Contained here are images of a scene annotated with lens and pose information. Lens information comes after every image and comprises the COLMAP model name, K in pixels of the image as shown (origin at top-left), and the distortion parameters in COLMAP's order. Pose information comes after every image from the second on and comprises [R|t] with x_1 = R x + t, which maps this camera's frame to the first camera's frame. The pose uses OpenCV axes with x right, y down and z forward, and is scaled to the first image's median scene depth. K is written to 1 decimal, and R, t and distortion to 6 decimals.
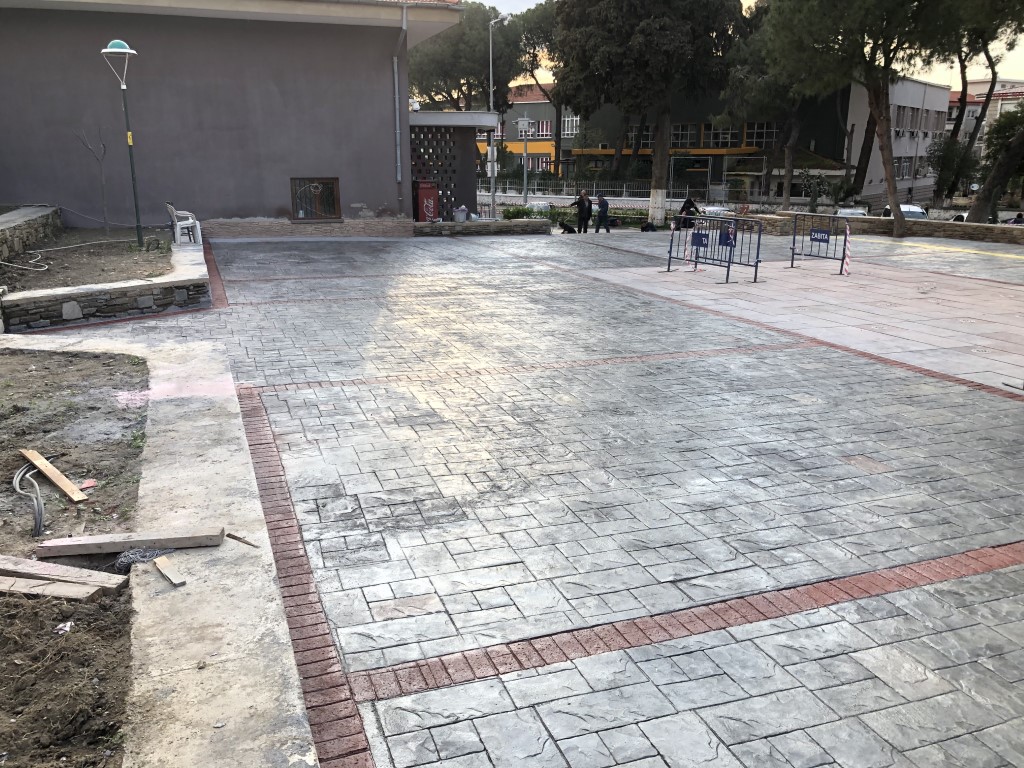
lens RADIAL K [[829.1, 0, 512.0], [0, 829.1, 384.0], [0, 0, 1]] dist [0.013699, -0.009507]
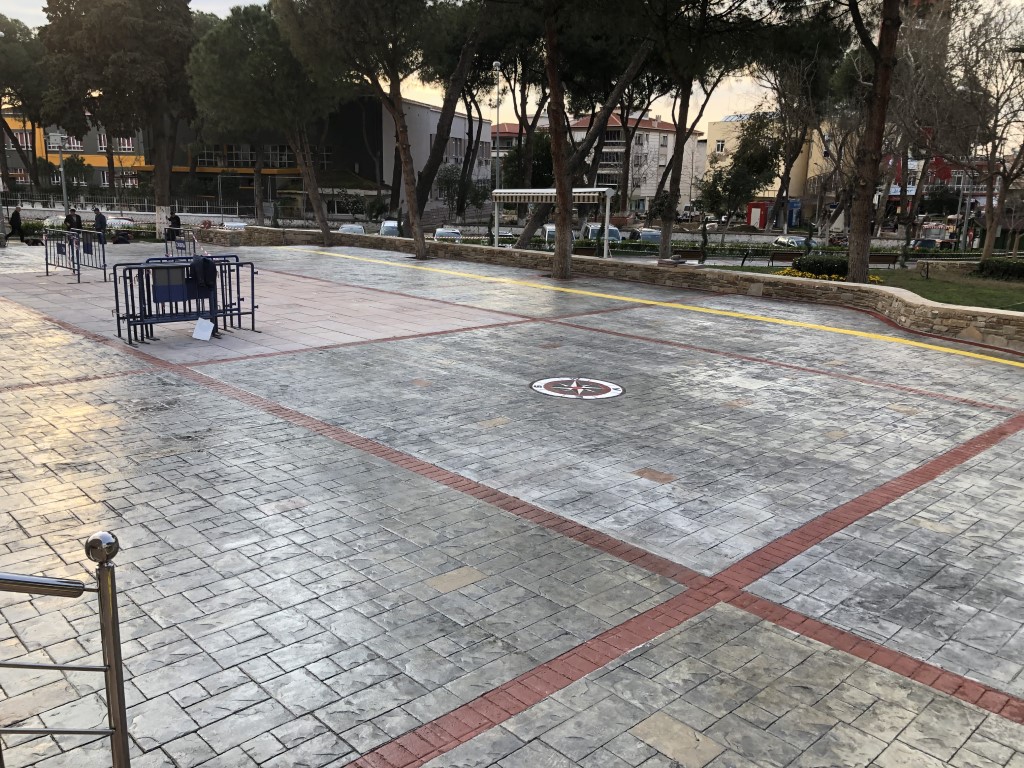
lens RADIAL K [[831.7, 0, 492.2], [0, 831.7, 378.2], [0, 0, 1]] dist [0.008177, -0.005990]
pose [[0.917484, -0.073042, 0.391008, 0.195363], [0.083079, 0.996504, -0.008790, 0.052538], [-0.388999, 0.040549, 0.920345, -0.240425]]
